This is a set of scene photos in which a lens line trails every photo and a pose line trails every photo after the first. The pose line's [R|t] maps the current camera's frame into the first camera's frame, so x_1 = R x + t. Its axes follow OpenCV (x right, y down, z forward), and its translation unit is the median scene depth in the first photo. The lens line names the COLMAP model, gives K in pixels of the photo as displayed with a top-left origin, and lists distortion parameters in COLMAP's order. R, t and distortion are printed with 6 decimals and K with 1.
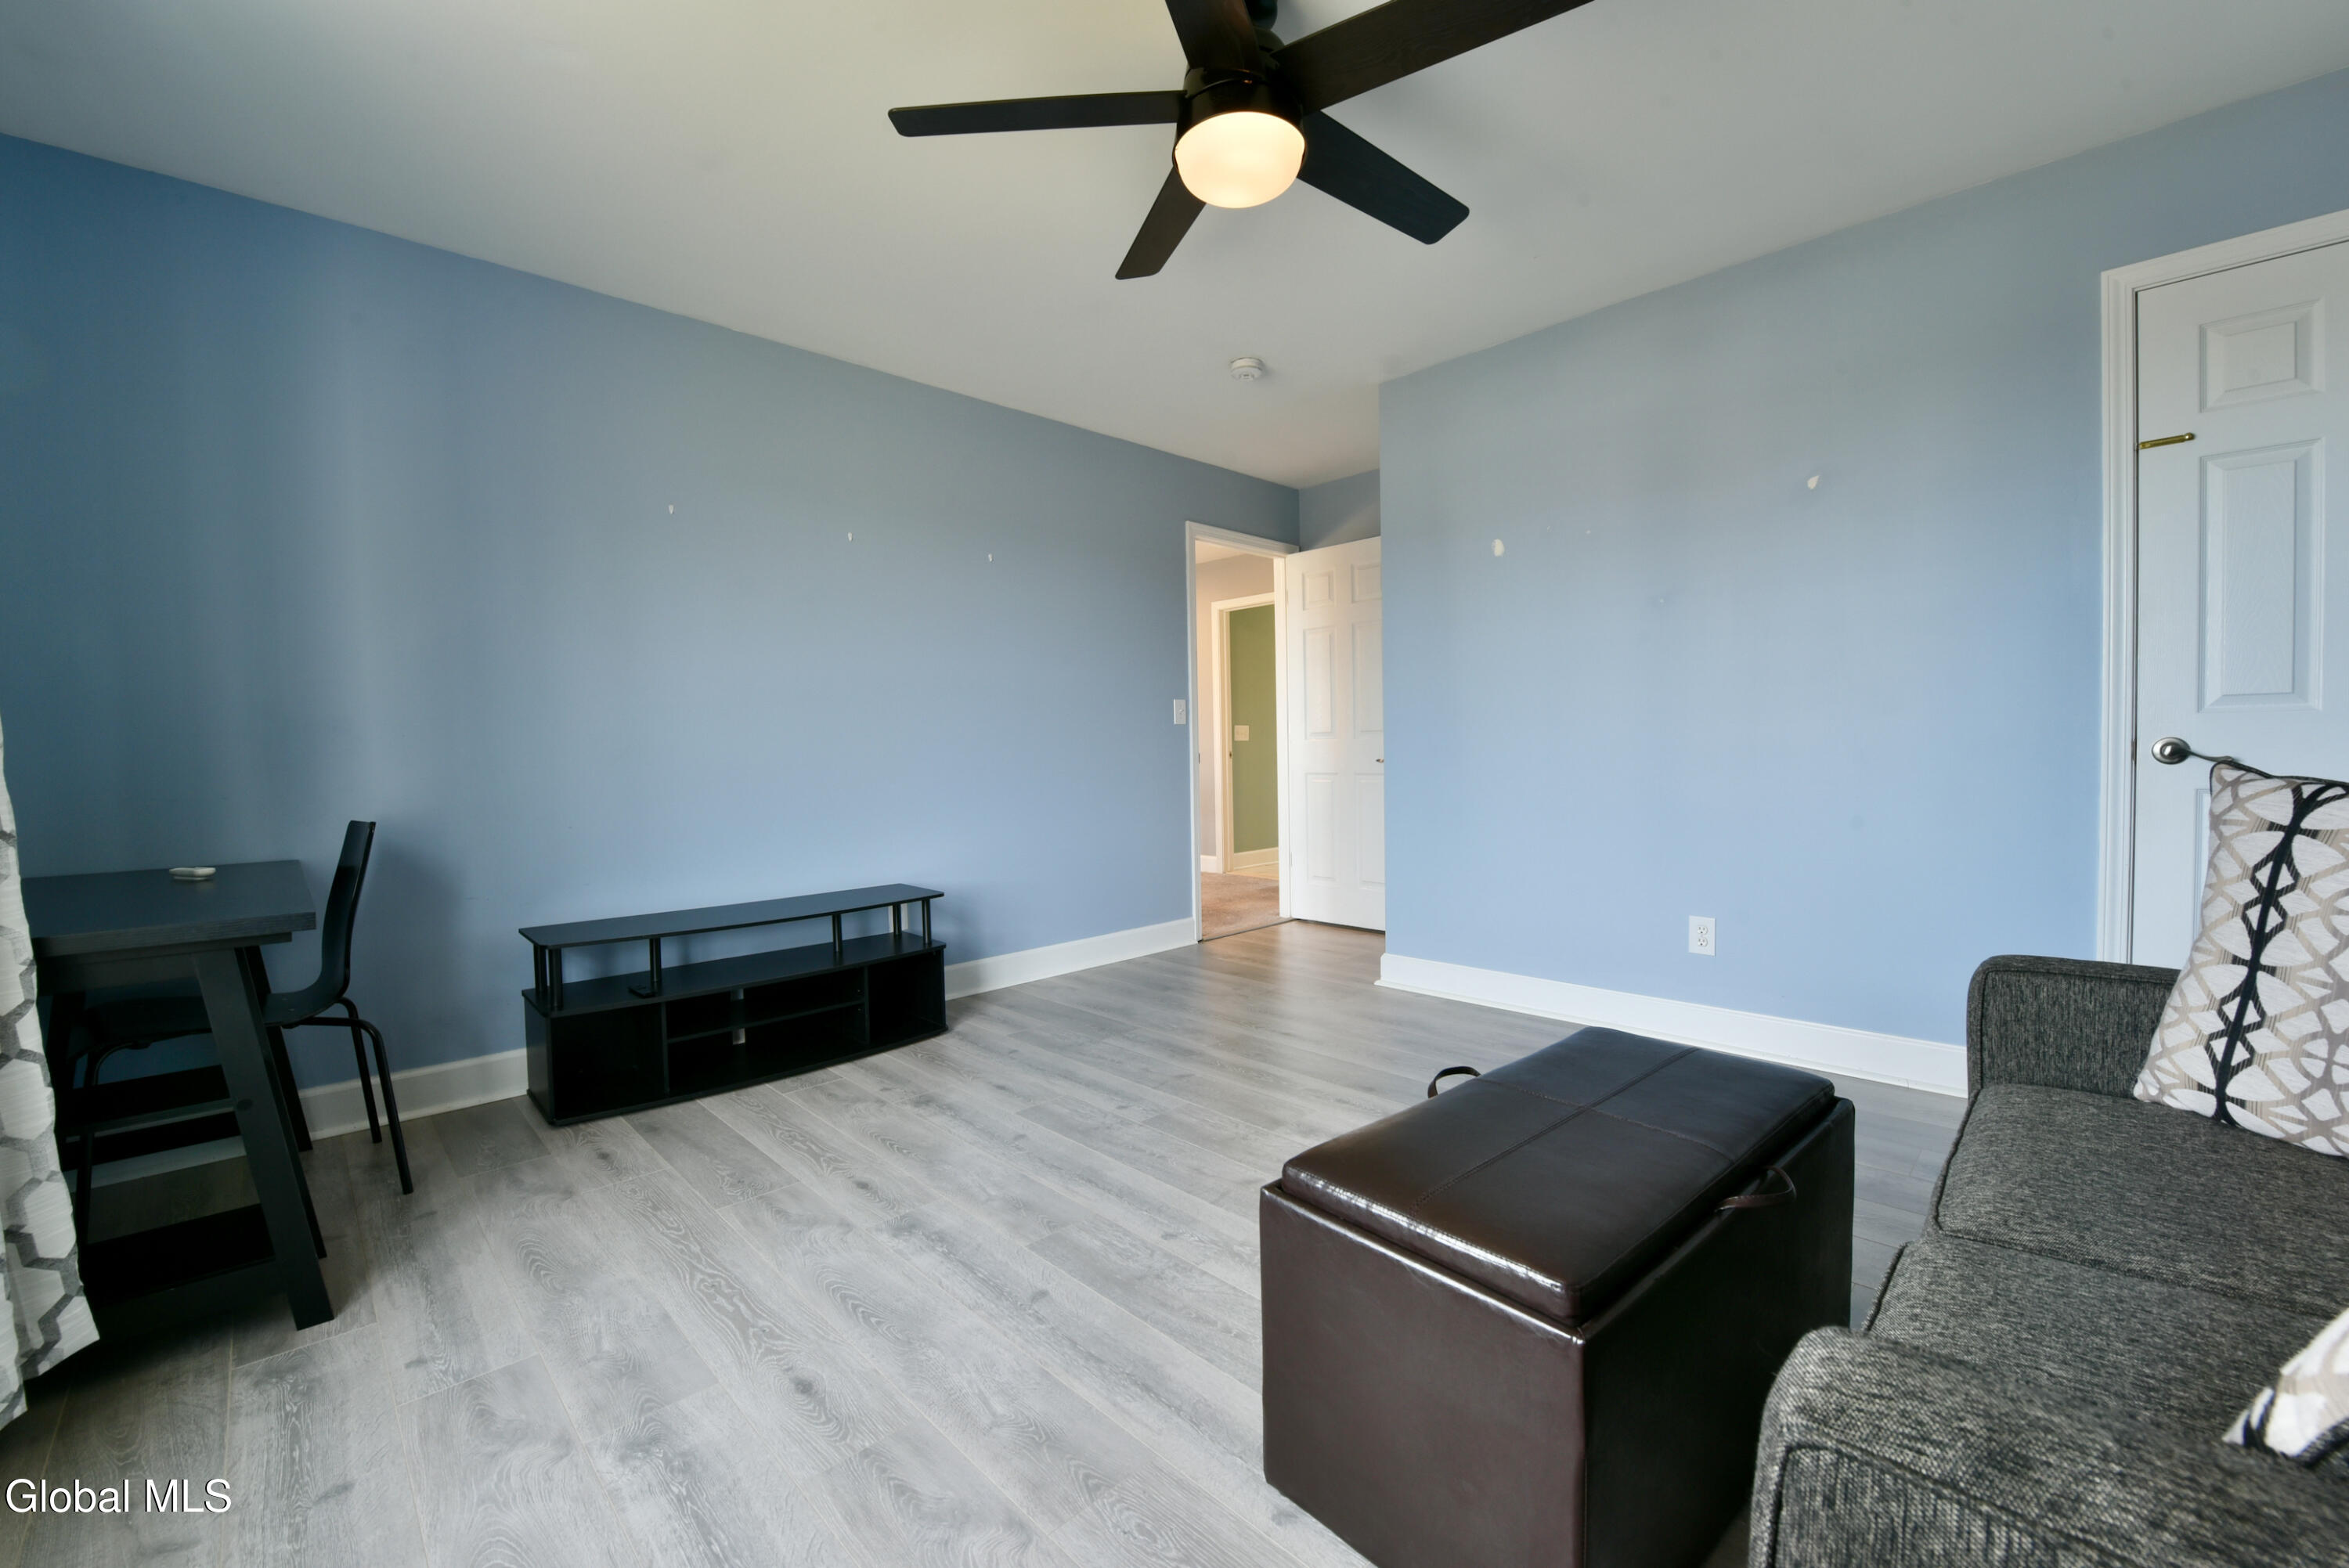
lens RADIAL K [[993.5, 0, 1171.6], [0, 993.5, 795.4], [0, 0, 1]] dist [-0.016308, -0.003141]
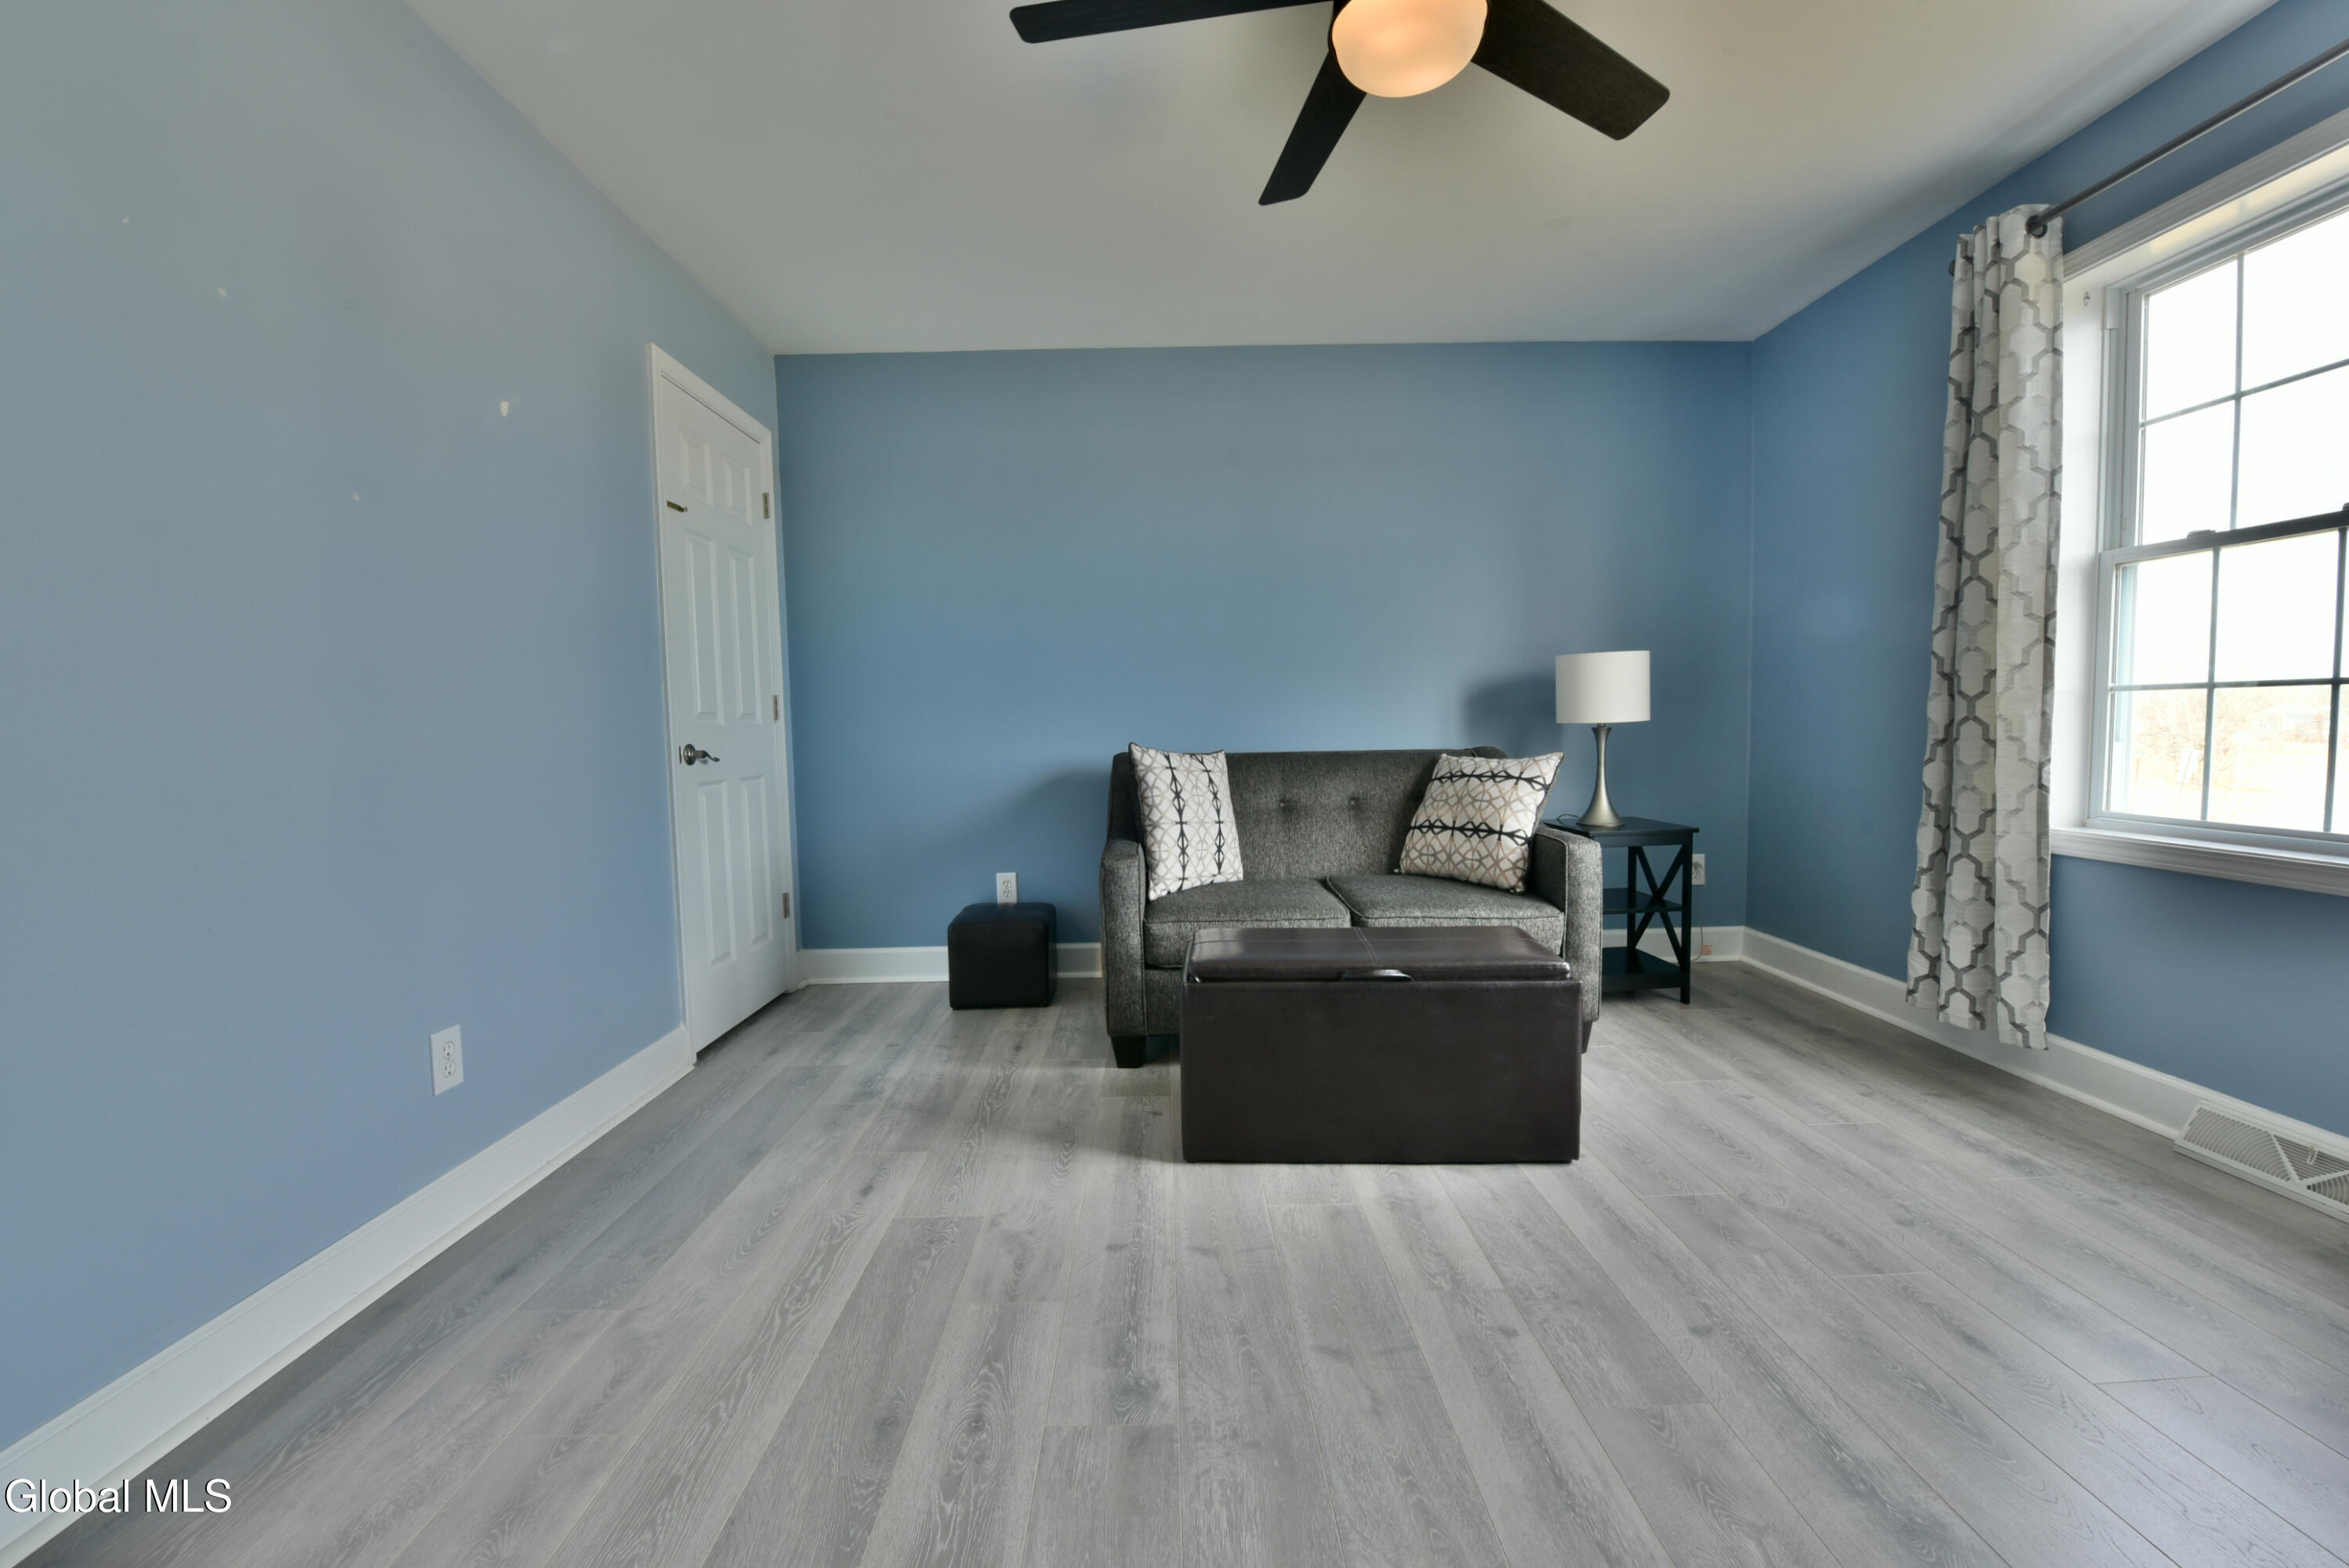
lens RADIAL K [[993.5, 0, 1160.4], [0, 993.5, 773.0], [0, 0, 1]] dist [-0.016308, -0.003141]
pose [[-0.741365, 0.004810, 0.671085, -0.340991], [0.068150, 0.995344, 0.068153, -0.079412], [-0.667633, 0.096261, -0.738241, 1.785826]]
